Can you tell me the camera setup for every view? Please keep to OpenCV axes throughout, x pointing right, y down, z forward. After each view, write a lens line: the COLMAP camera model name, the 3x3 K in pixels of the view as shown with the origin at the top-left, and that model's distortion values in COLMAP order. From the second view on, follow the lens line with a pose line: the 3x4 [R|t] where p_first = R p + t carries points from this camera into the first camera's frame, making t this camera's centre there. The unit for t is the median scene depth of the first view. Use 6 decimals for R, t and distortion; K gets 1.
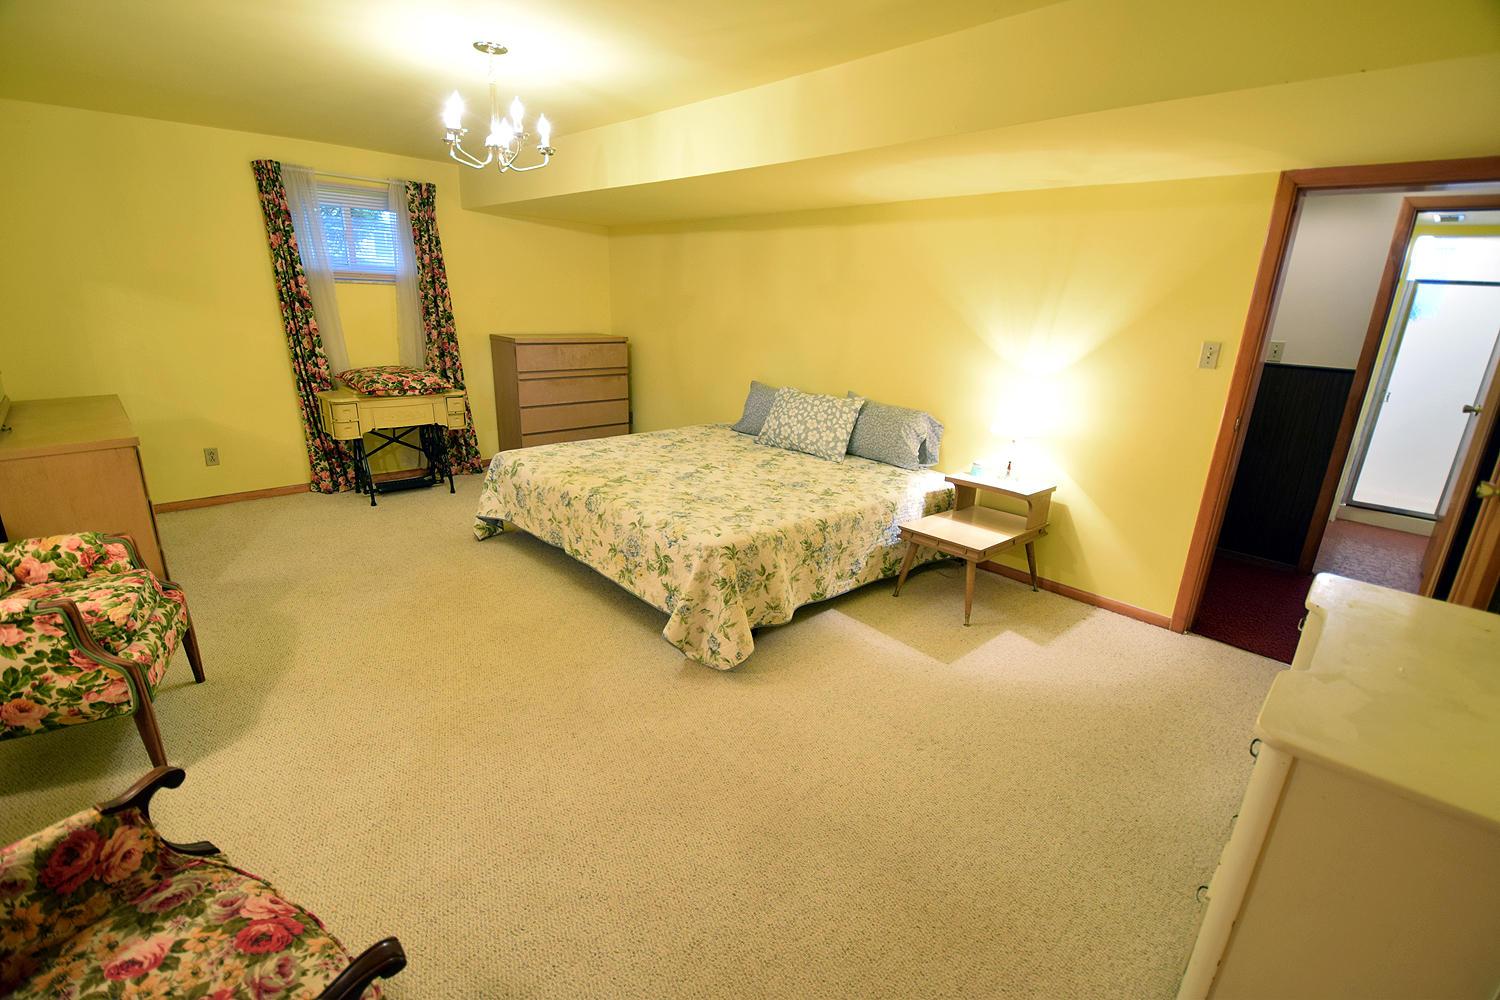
lens RADIAL K [[664.4, 0, 754.9], [0, 664.4, 495.6], [0, 0, 1]] dist [-0.001846, -0.005912]
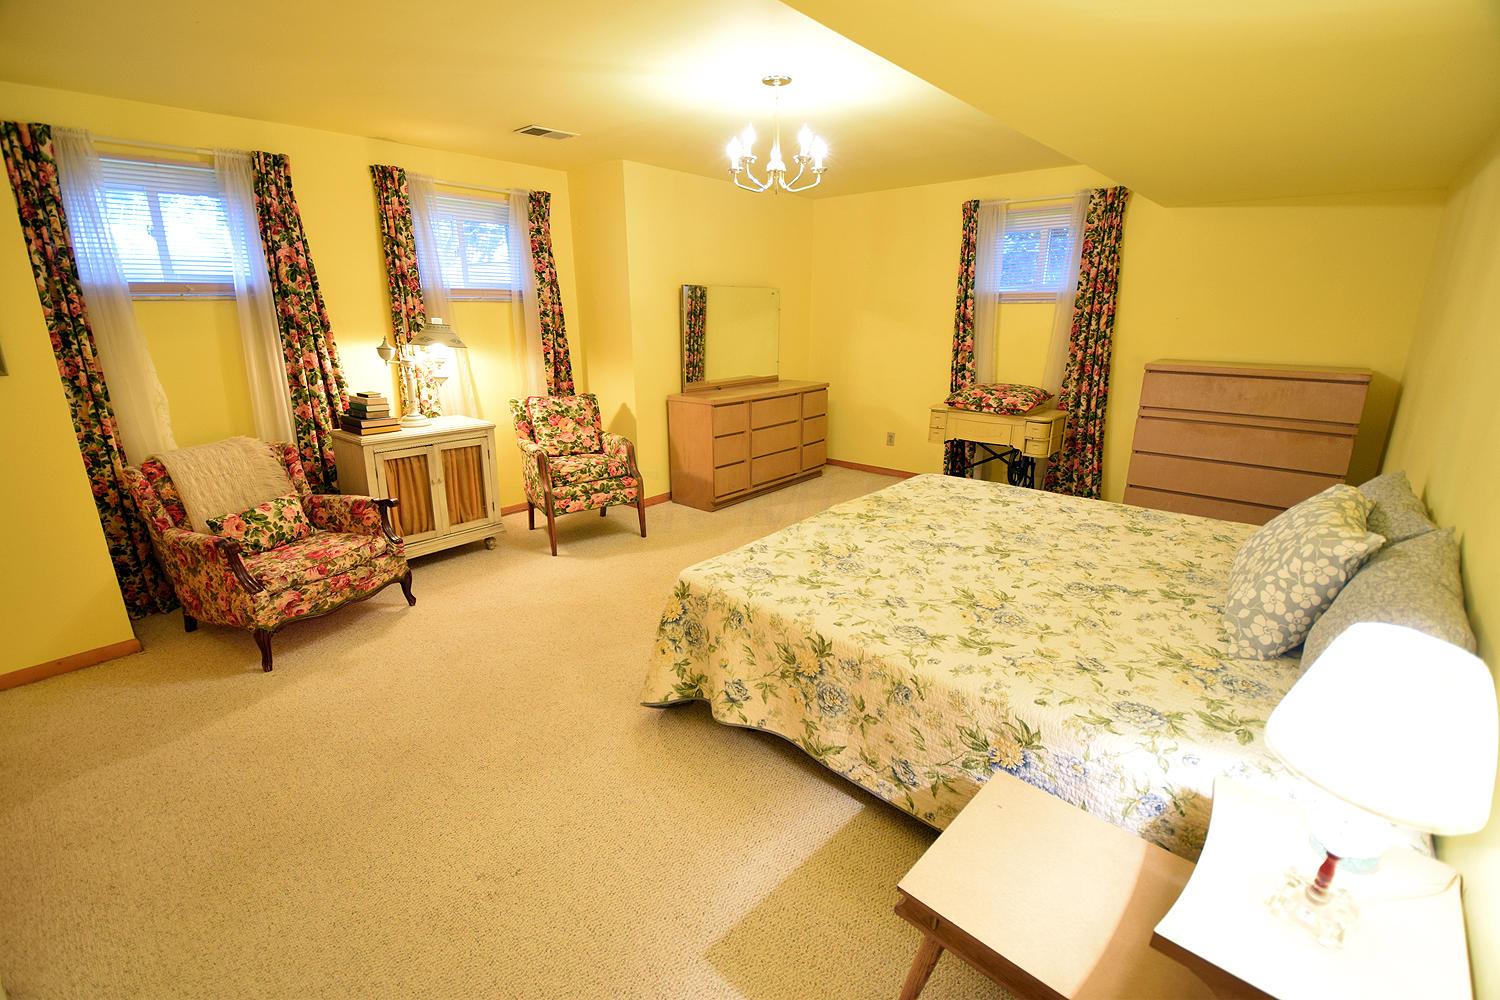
lens RADIAL K [[664.4, 0, 746.5], [0, 664.4, 504.8], [0, 0, 1]] dist [-0.001846, -0.005912]
pose [[0.069778, 0.242704, -0.967588, 0.560759], [-0.279415, 0.935881, 0.214601, -0.163491], [0.957632, 0.255384, 0.133119, 0.675265]]
